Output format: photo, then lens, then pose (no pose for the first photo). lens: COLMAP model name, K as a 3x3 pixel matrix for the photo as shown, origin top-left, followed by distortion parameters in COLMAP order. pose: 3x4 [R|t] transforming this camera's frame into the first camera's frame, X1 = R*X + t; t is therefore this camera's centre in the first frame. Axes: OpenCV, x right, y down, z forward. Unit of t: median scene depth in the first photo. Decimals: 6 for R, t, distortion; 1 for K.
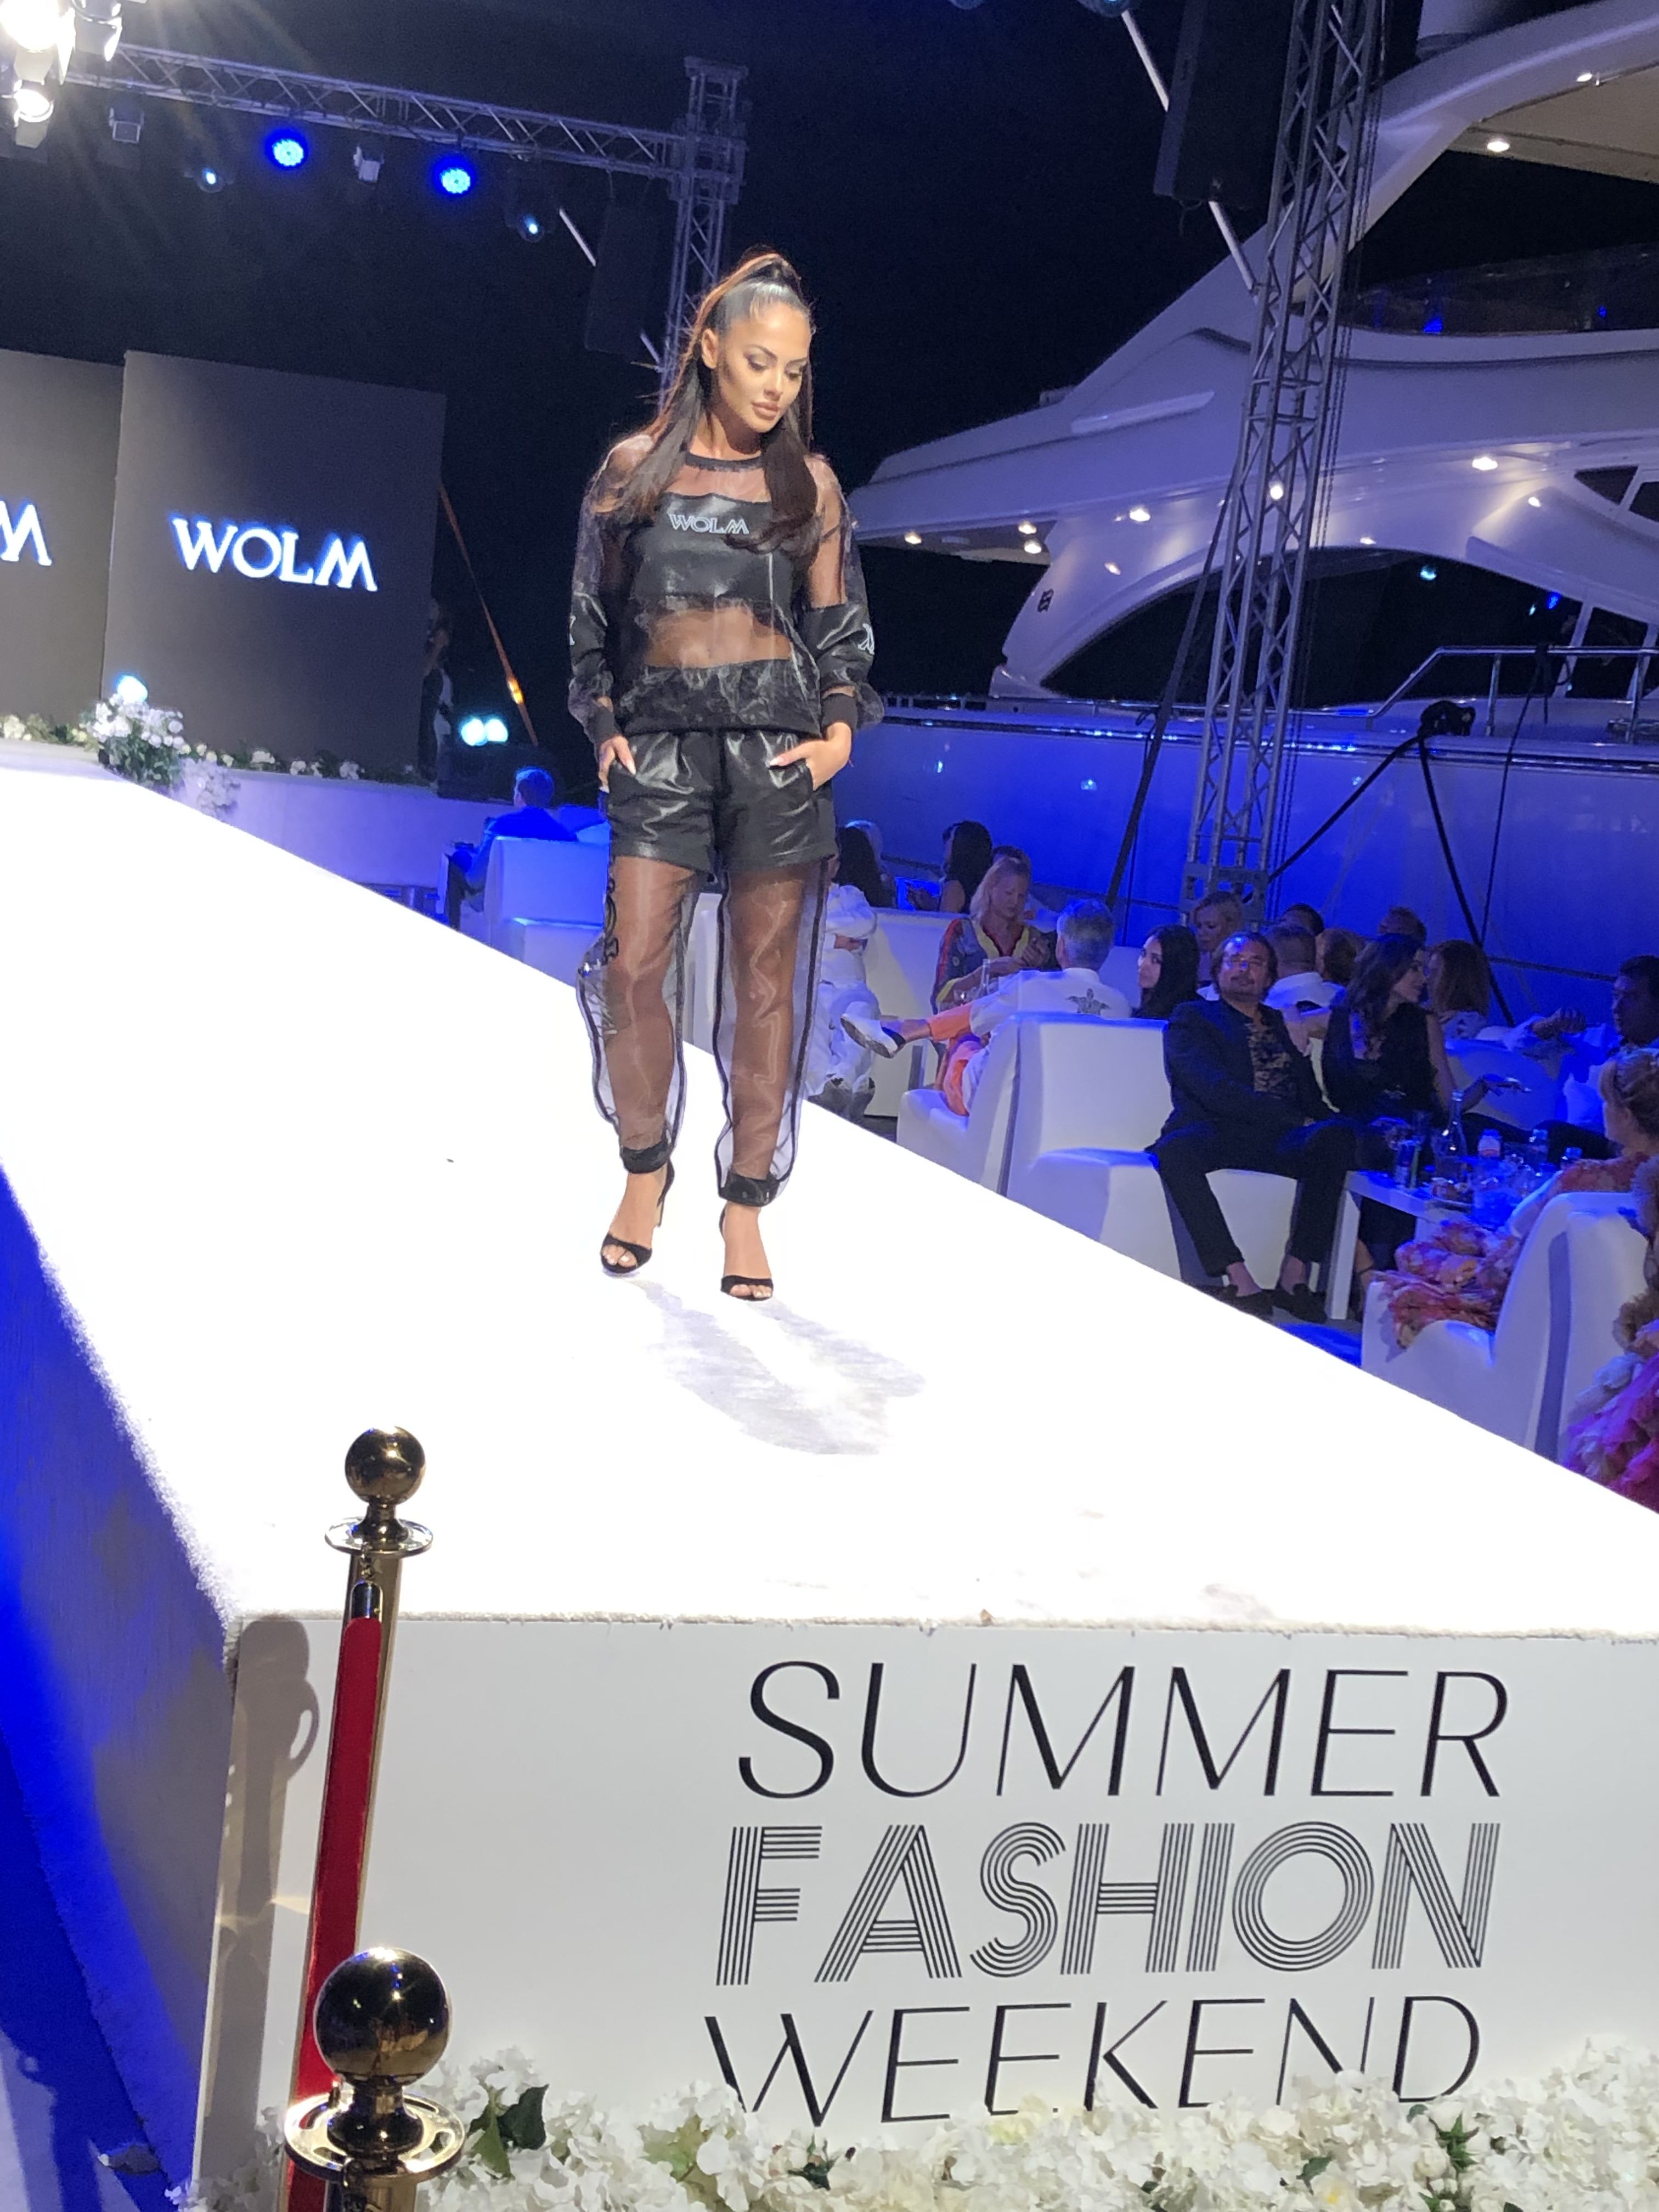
lens RADIAL K [[3193.7, 0, 829.5], [0, 3193.7, 1106.0], [0, 0, 1]] dist [0.165217, -0.609730]
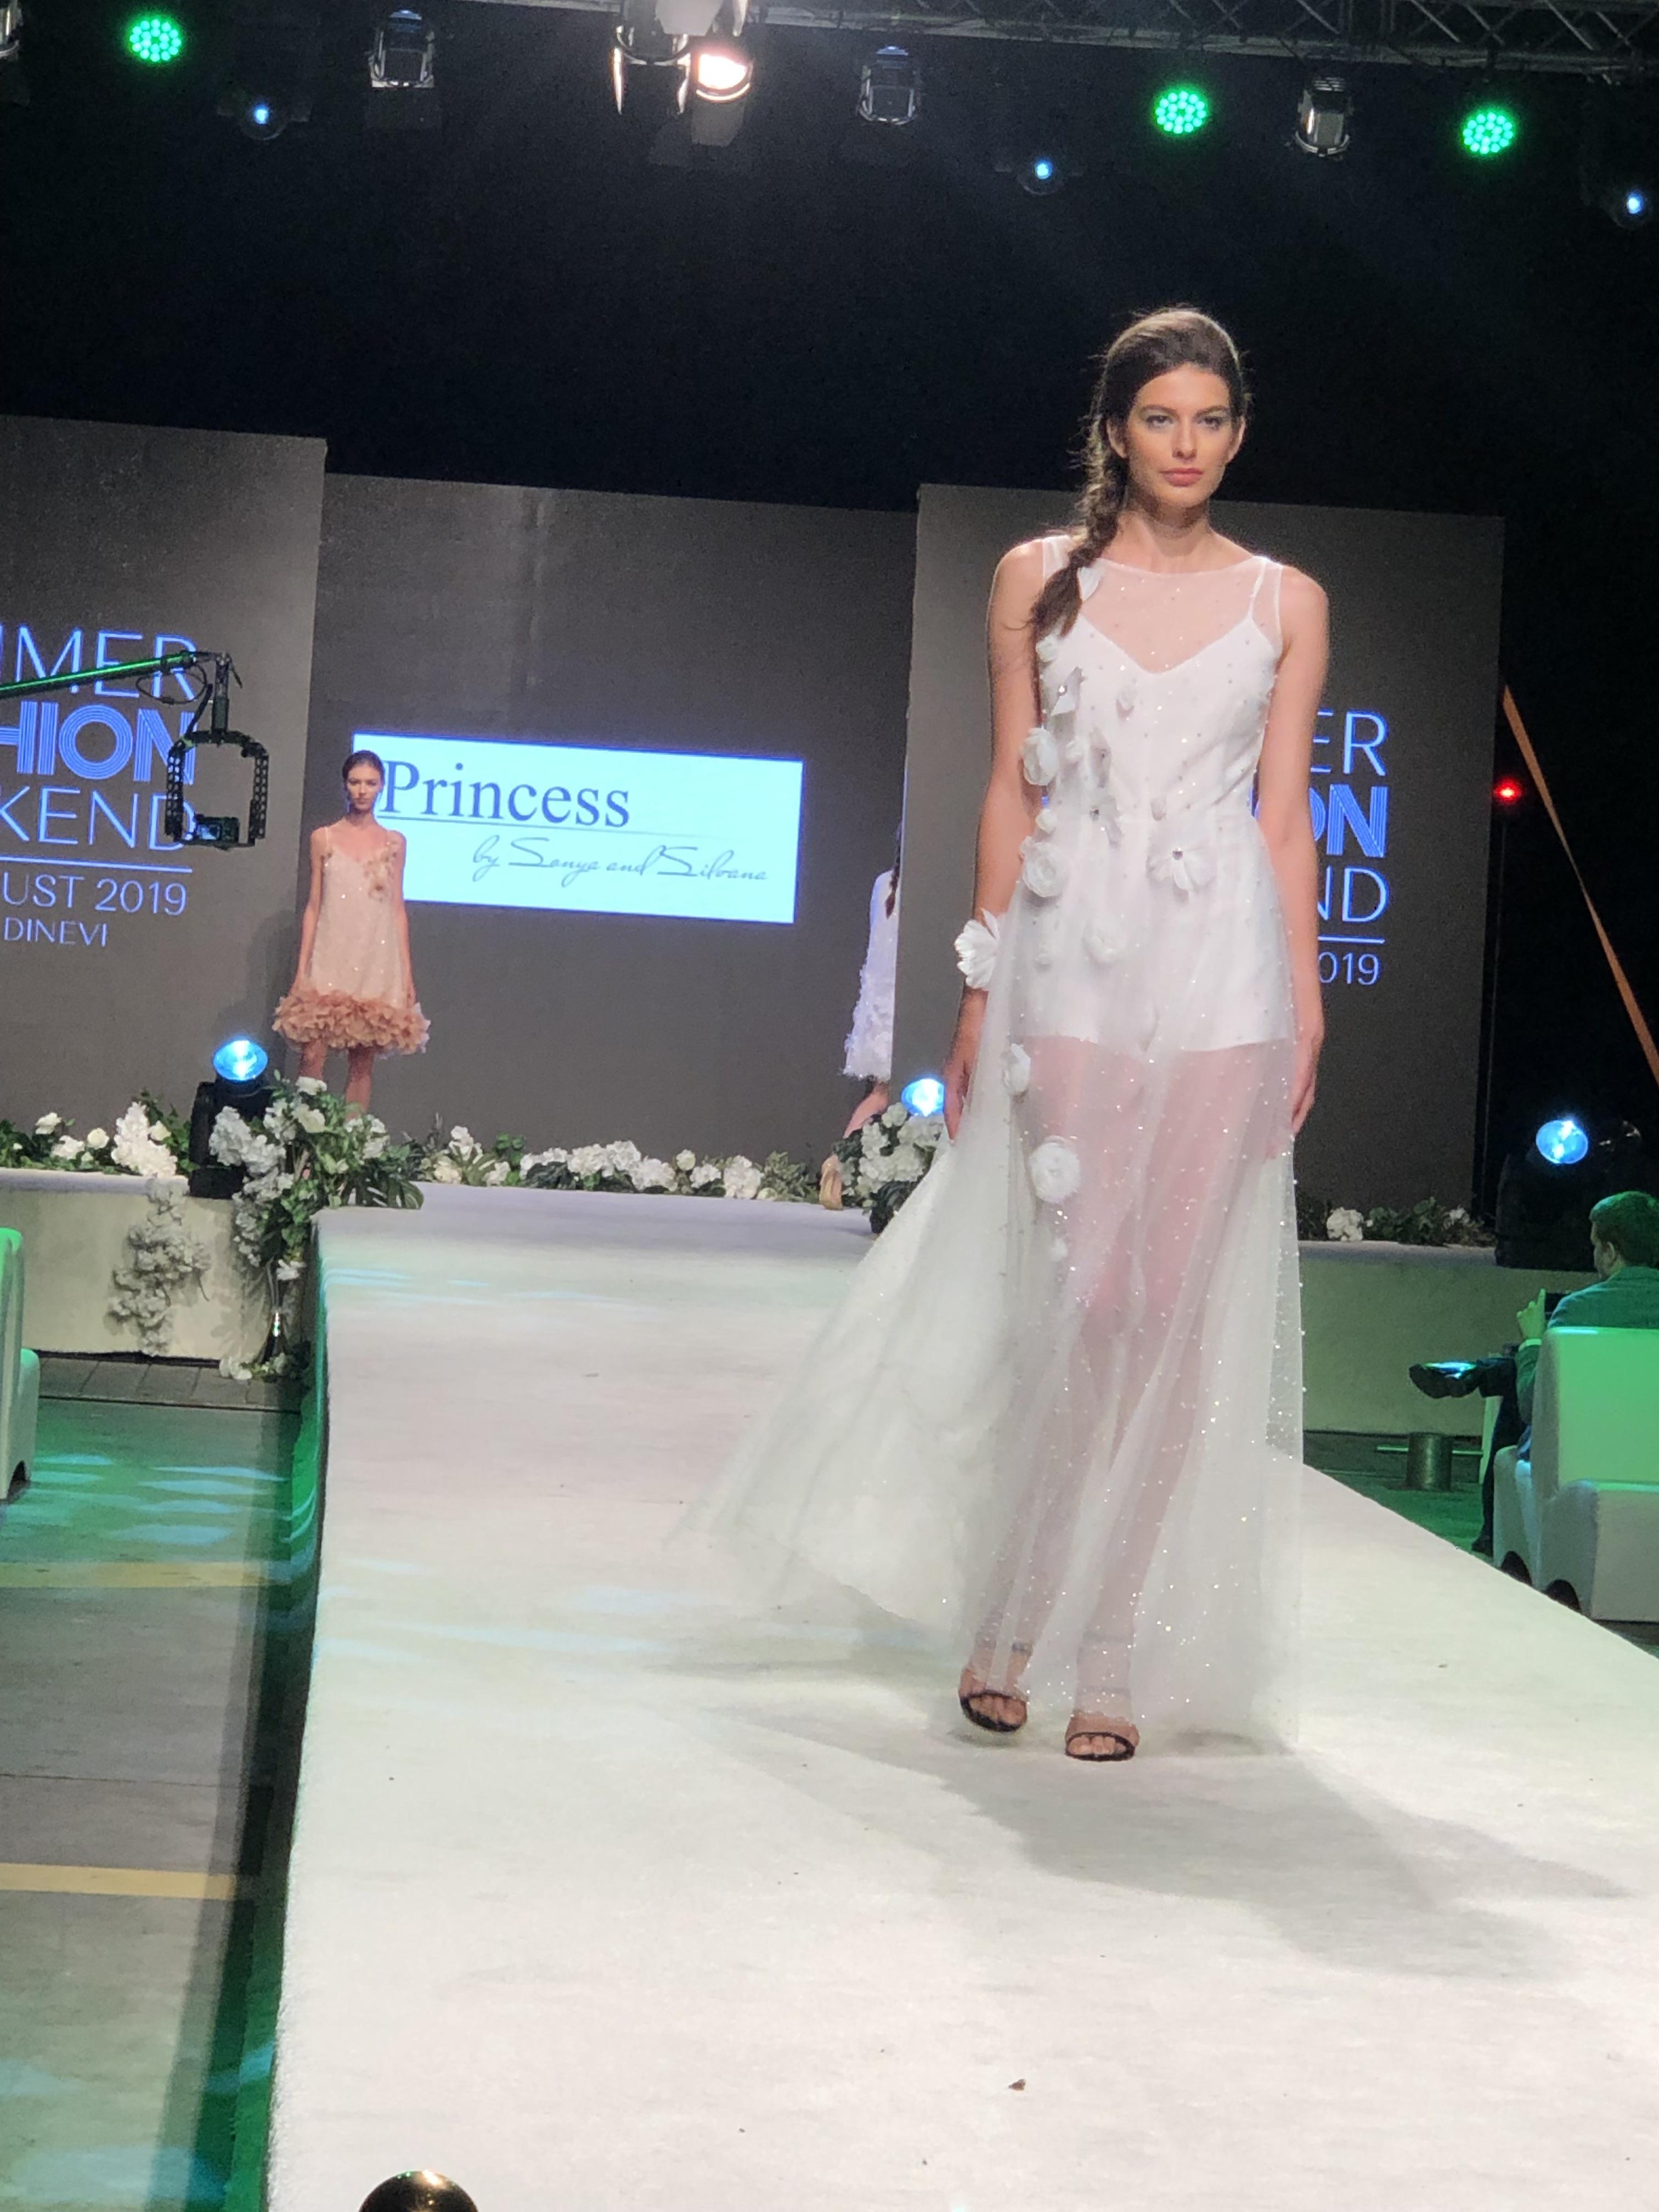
lens RADIAL K [[6337.0, 0, 829.5], [0, 6337.0, 1106.0], [0, 0, 1]] dist [-0.149836, 2.118328]
pose [[0.966624, -0.051420, -0.250988, 0.083997], [0.019891, 0.991757, -0.126576, 0.016580], [0.255427, 0.117359, 0.959679, -0.060802]]
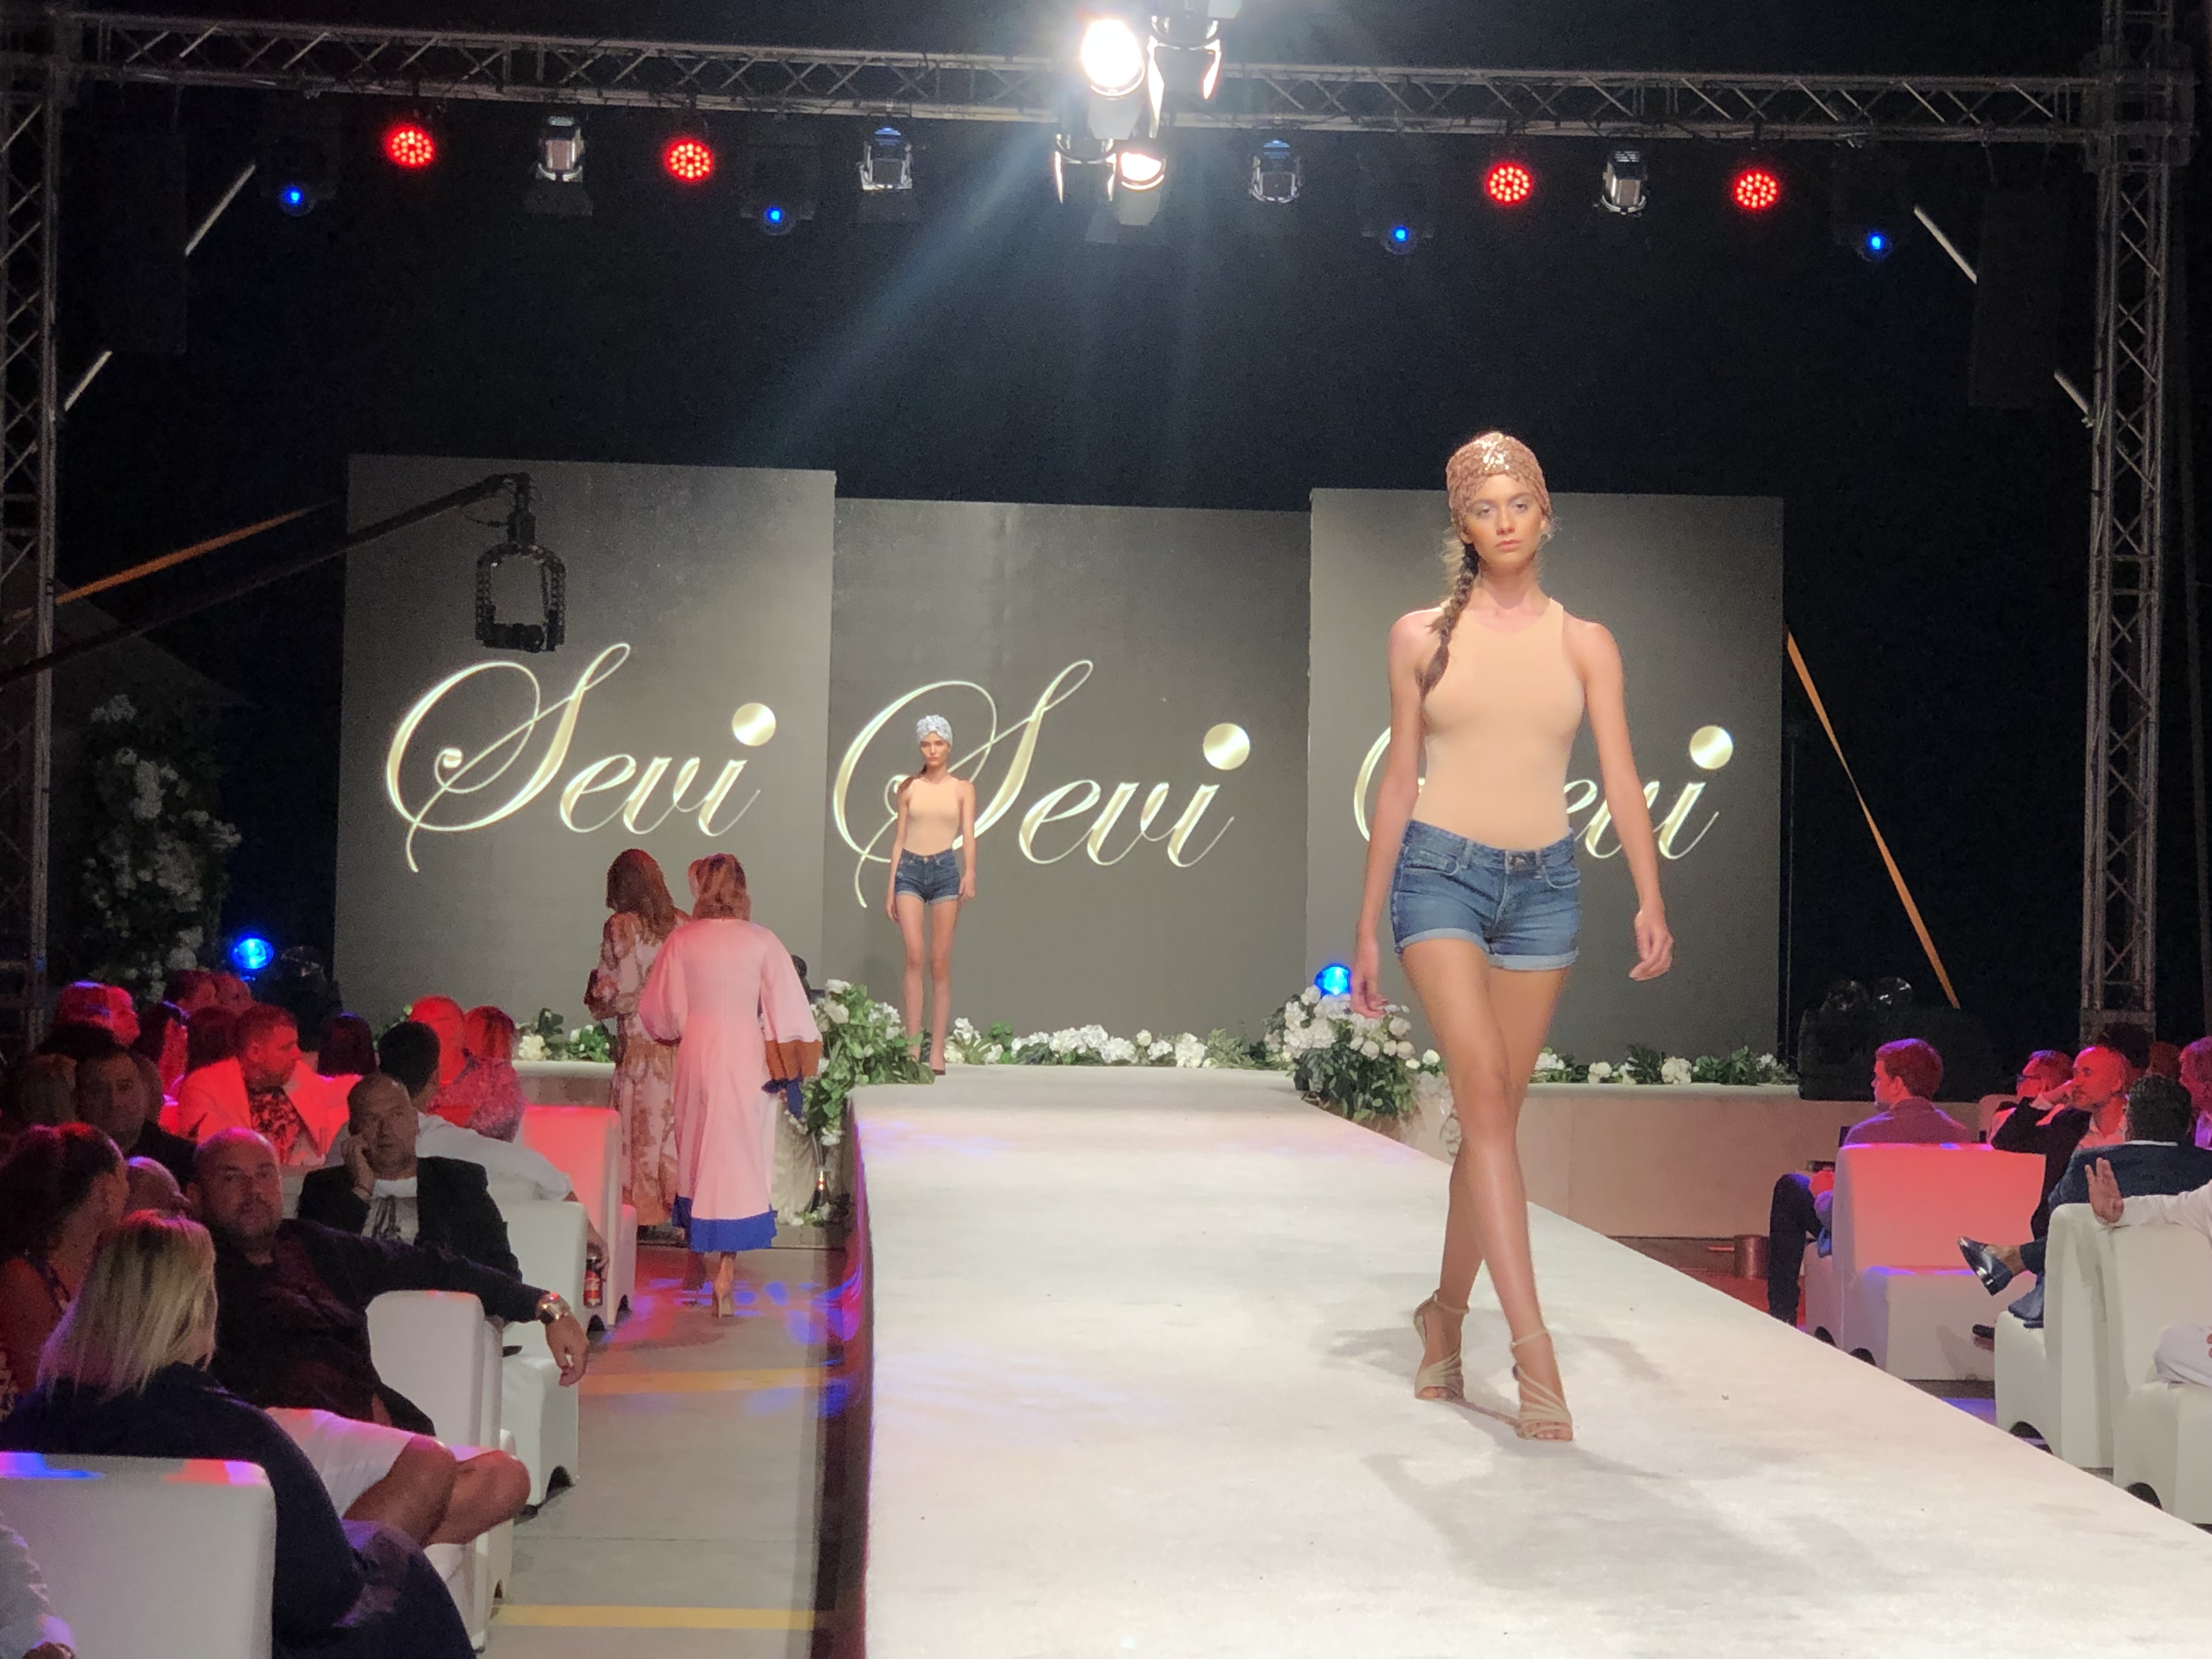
lens RADIAL K [[5140.2, 0, 1108.2], [0, 5140.2, 885.2], [0, 0, 1]] dist [-0.231788, 3.362901]
pose [[0.956527, -0.092463, -0.276600, 0.089396], [0.052321, 0.987430, -0.149148, 0.022517], [0.286913, 0.128192, 0.949341, -0.087748]]
